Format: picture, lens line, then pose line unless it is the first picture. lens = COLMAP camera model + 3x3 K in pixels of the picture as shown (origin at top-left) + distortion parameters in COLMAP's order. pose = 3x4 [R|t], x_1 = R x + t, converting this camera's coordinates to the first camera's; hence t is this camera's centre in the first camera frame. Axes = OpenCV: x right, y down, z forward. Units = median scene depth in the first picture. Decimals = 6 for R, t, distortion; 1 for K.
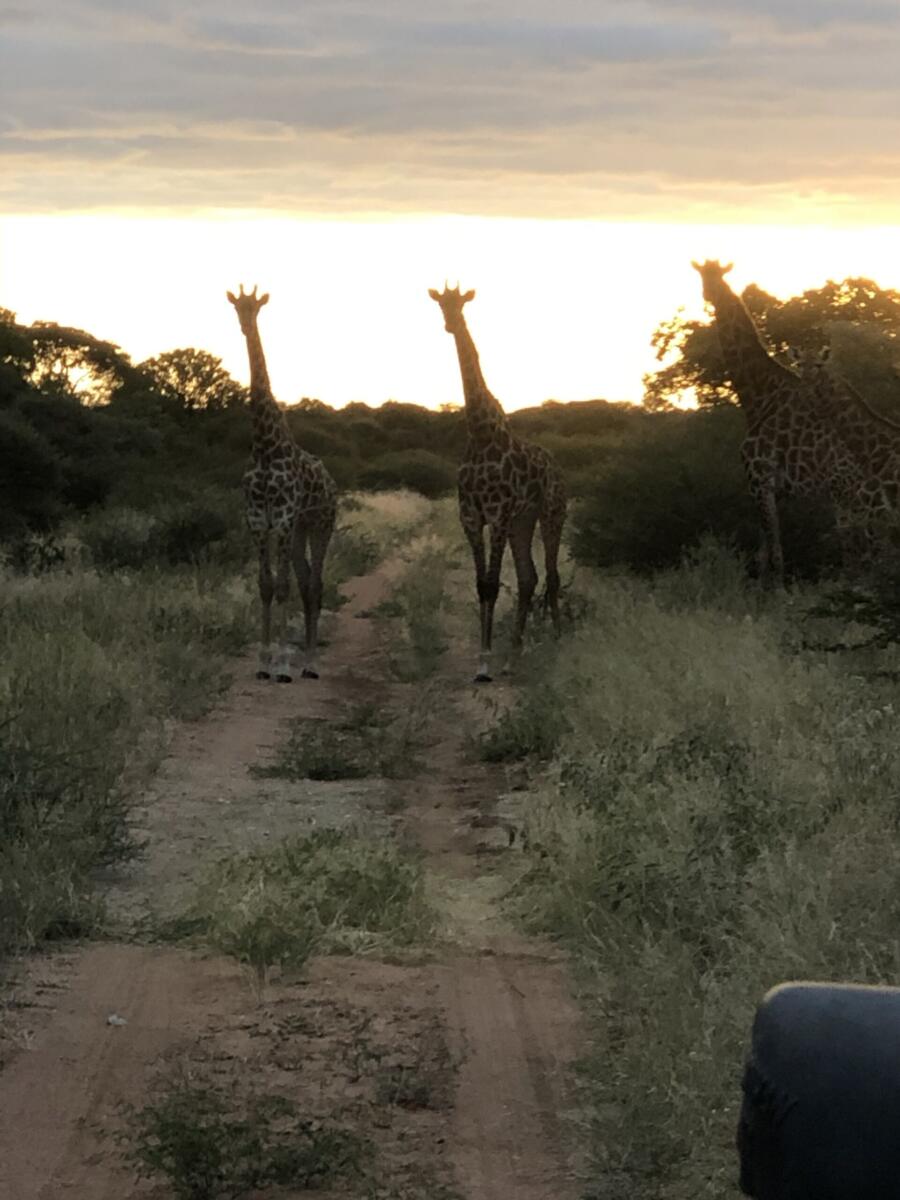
lens RADIAL K [[4980.4, 0, 450.0], [0, 4980.4, 600.0], [0, 0, 1]] dist [0.186601, -0.178498]
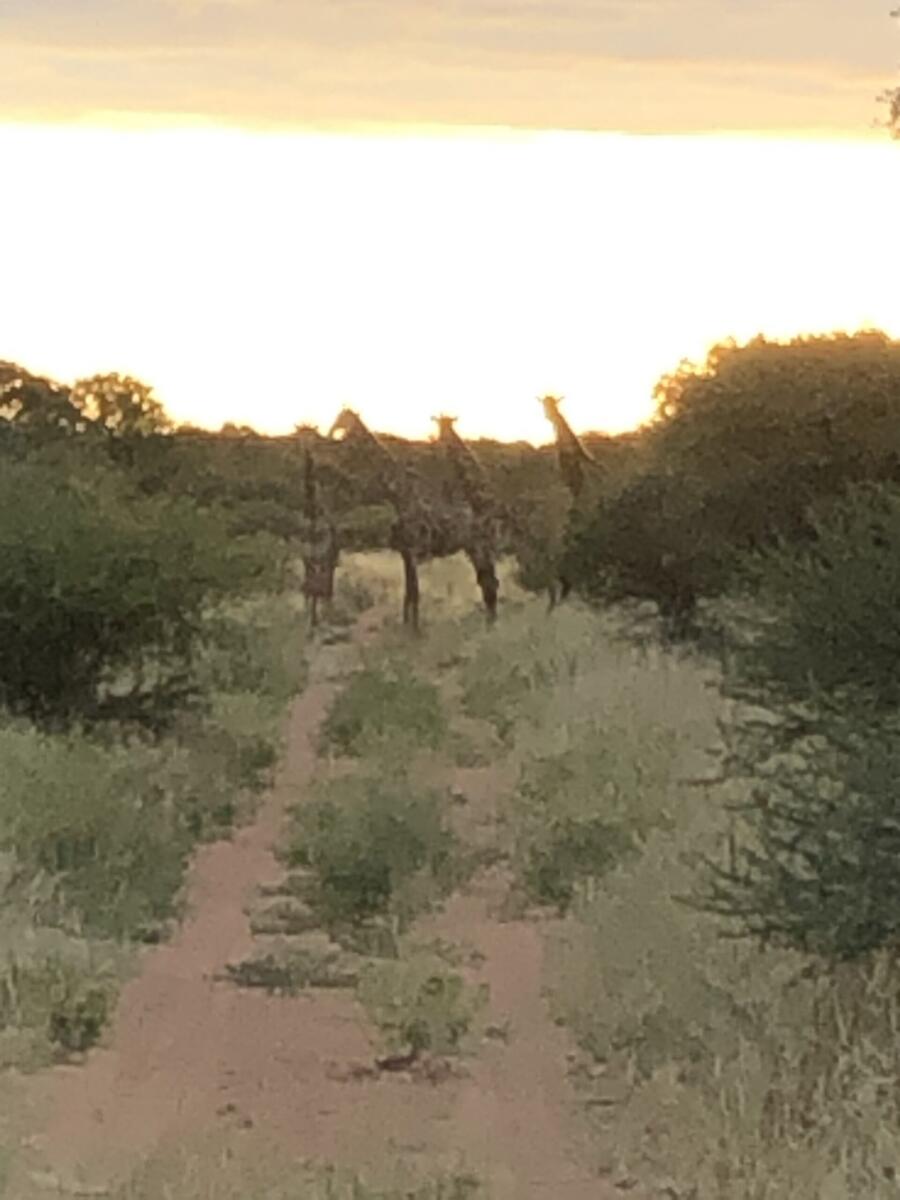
lens RADIAL K [[8132.1, 0, 450.0], [0, 8132.1, 600.0], [0, 0, 1]] dist [-0.038737, -29.631161]
pose [[0.999912, 0.013268, 0.000875, 0.003847], [-0.013250, 0.999749, -0.018046, 0.046099], [-0.001114, 0.018033, 0.999837, -1.631450]]
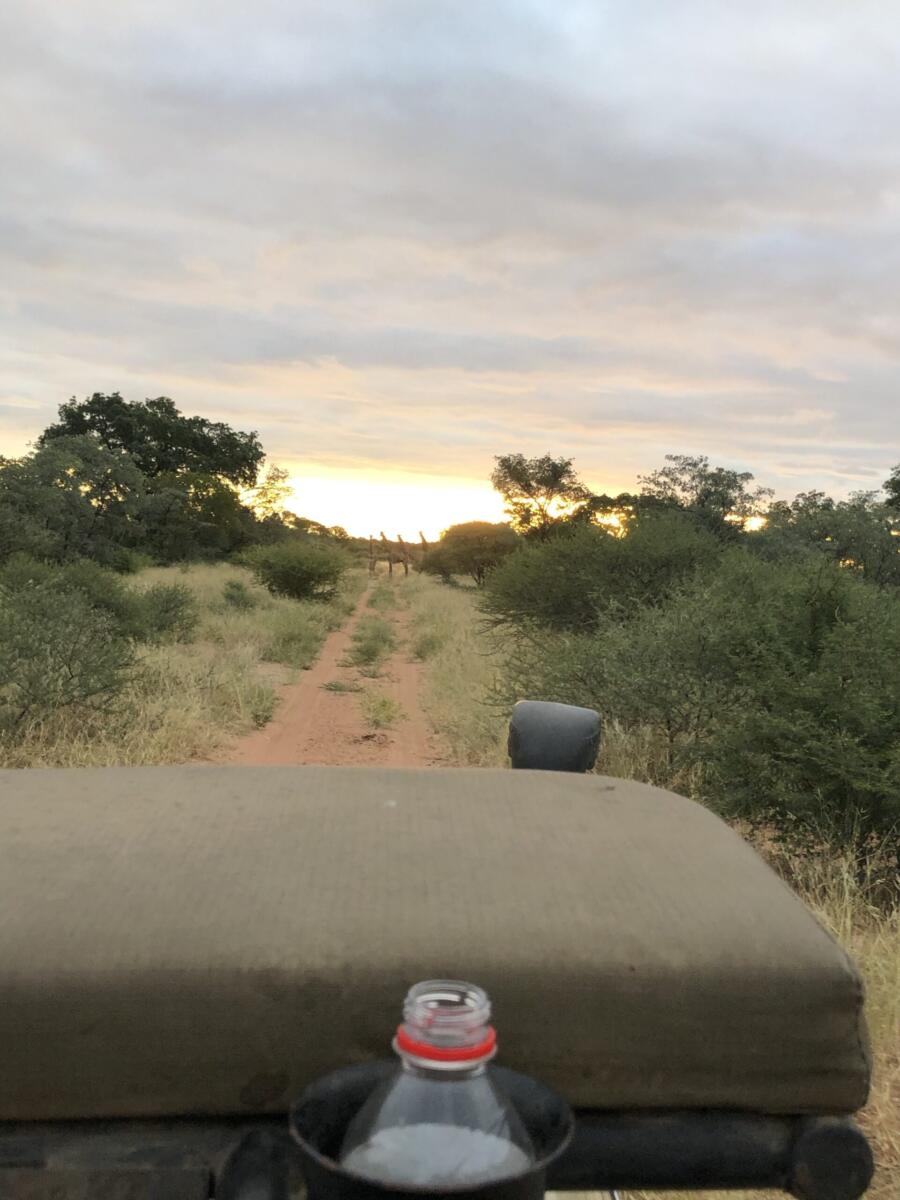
lens RADIAL K [[1434.7, 0, 467.6], [0, 1434.7, 630.7], [0, 0, 1]] dist [0.151809, 0.001083]
pose [[0.997181, 0.055341, 0.050674, 0.005344], [-0.056466, 0.998183, 0.021048, 0.037929], [-0.049417, -0.023850, 0.998493, -1.310335]]
